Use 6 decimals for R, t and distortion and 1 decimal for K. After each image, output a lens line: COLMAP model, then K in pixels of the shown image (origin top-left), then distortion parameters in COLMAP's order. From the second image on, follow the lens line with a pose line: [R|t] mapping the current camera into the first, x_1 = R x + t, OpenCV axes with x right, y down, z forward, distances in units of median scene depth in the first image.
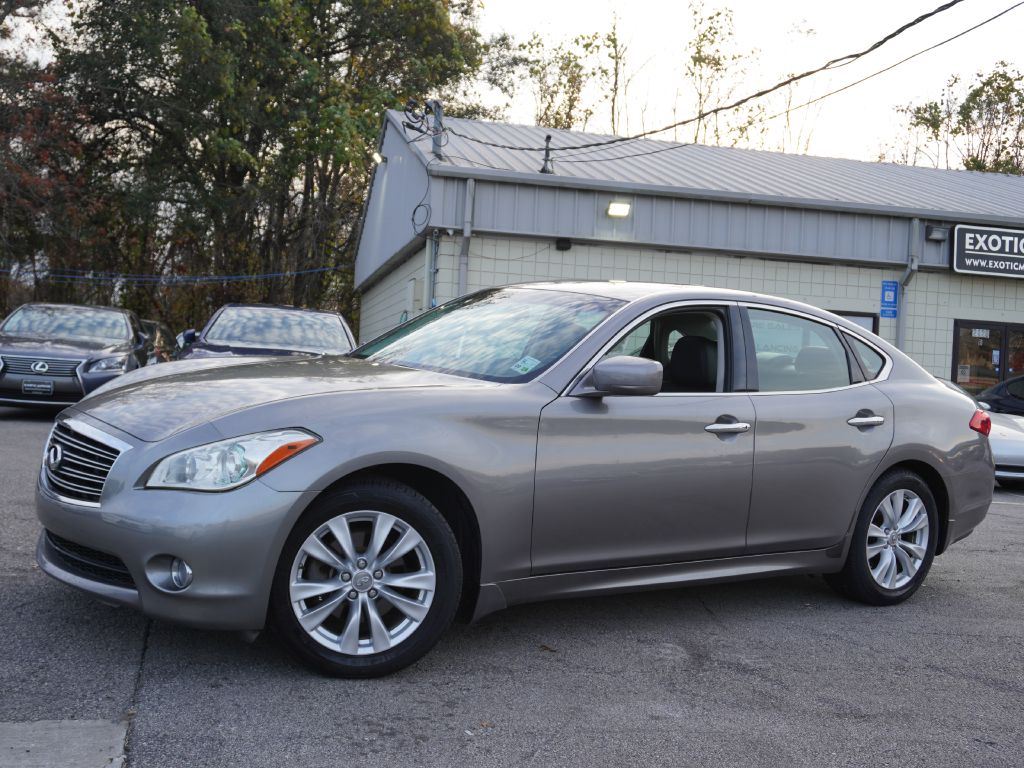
lens RADIAL K [[1136.8, 0, 507.9], [0, 1136.8, 381.8], [0, 0, 1]] dist [0.008412, 0.000000]
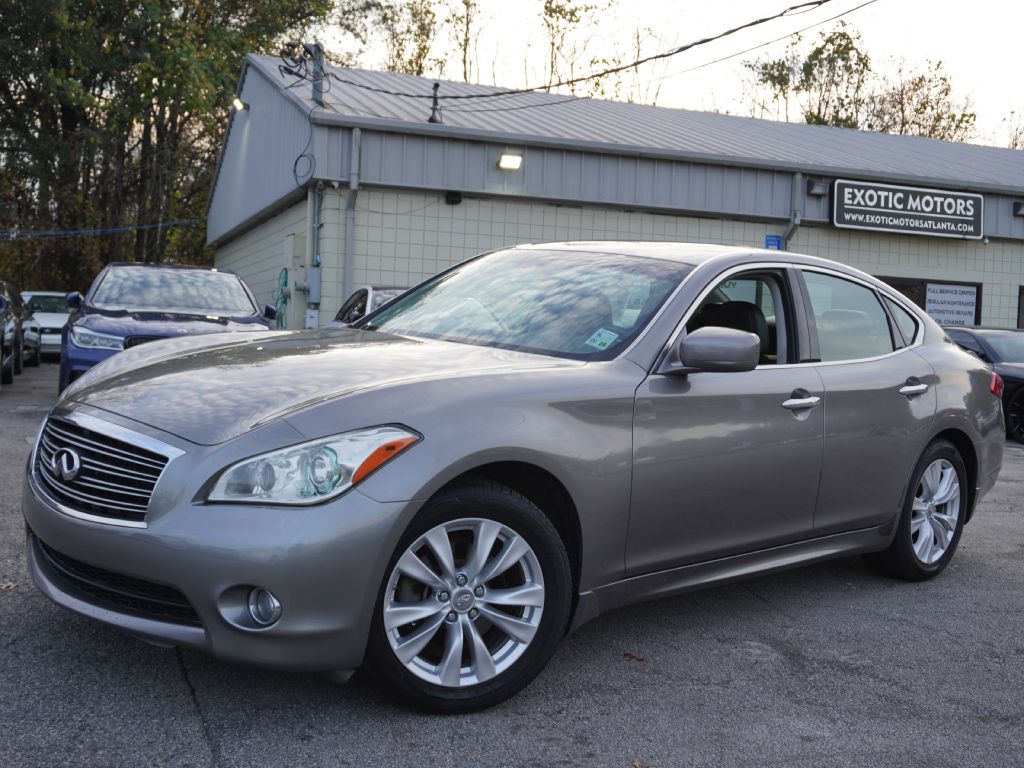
lens RADIAL K [[1136.8, 0, 512.1], [0, 1136.8, 385.9], [0, 0, 1]] dist [0.008412, 0.000000]
pose [[0.988563, -0.021626, 0.149247, -0.148520], [0.015010, 0.998860, 0.045314, -0.015688], [-0.150057, -0.042556, 0.987761, 0.111766]]
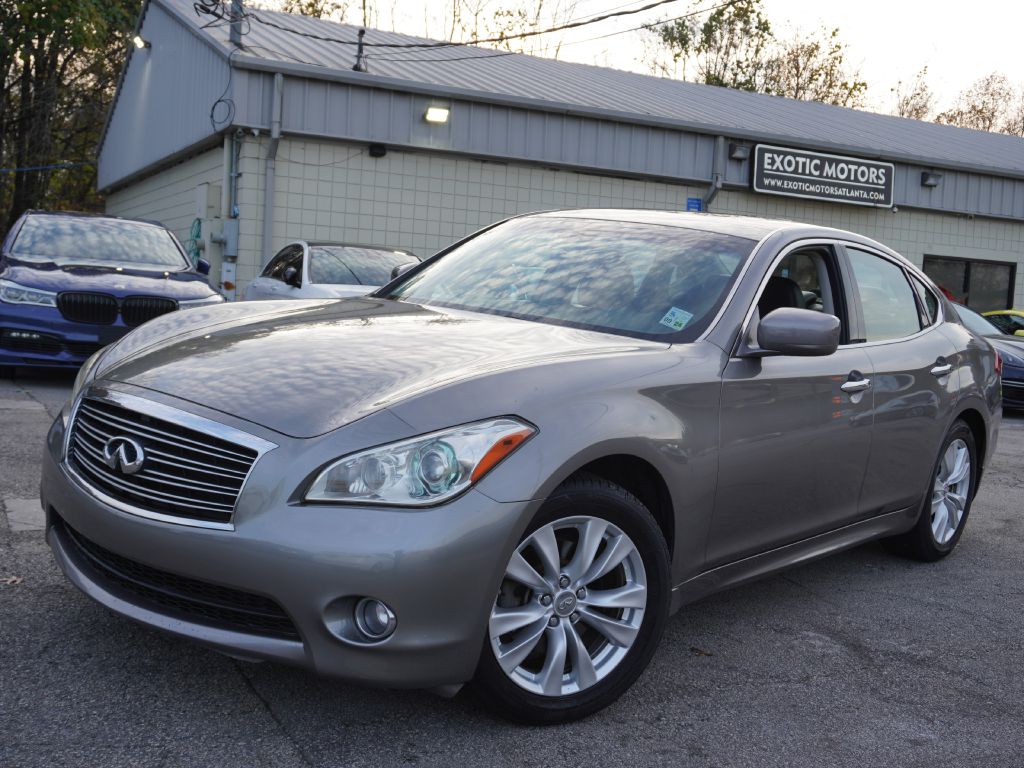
lens RADIAL K [[1136.8, 0, 512.9], [0, 1136.8, 384.6], [0, 0, 1]] dist [0.008412, 0.000000]
pose [[0.967461, -0.016547, 0.252478, -0.248508], [-0.005128, 0.996372, 0.084948, -0.029553], [-0.252967, -0.083478, 0.963867, 0.180830]]
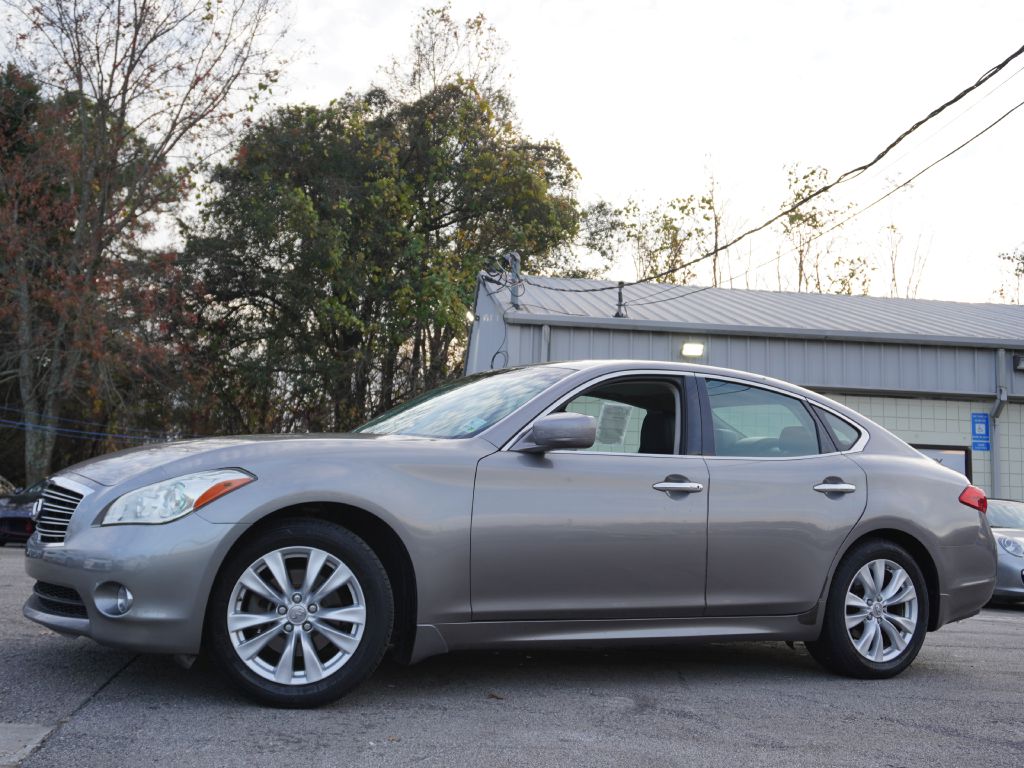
lens RADIAL K [[1136.8, 0, 505.7], [0, 1136.8, 382.5], [0, 0, 1]] dist [0.008412, 0.000000]
pose [[0.993101, -0.033461, -0.112387, 0.134322], [0.016174, 0.988348, -0.151347, 0.086293], [0.116142, 0.148485, 0.982071, -0.041851]]
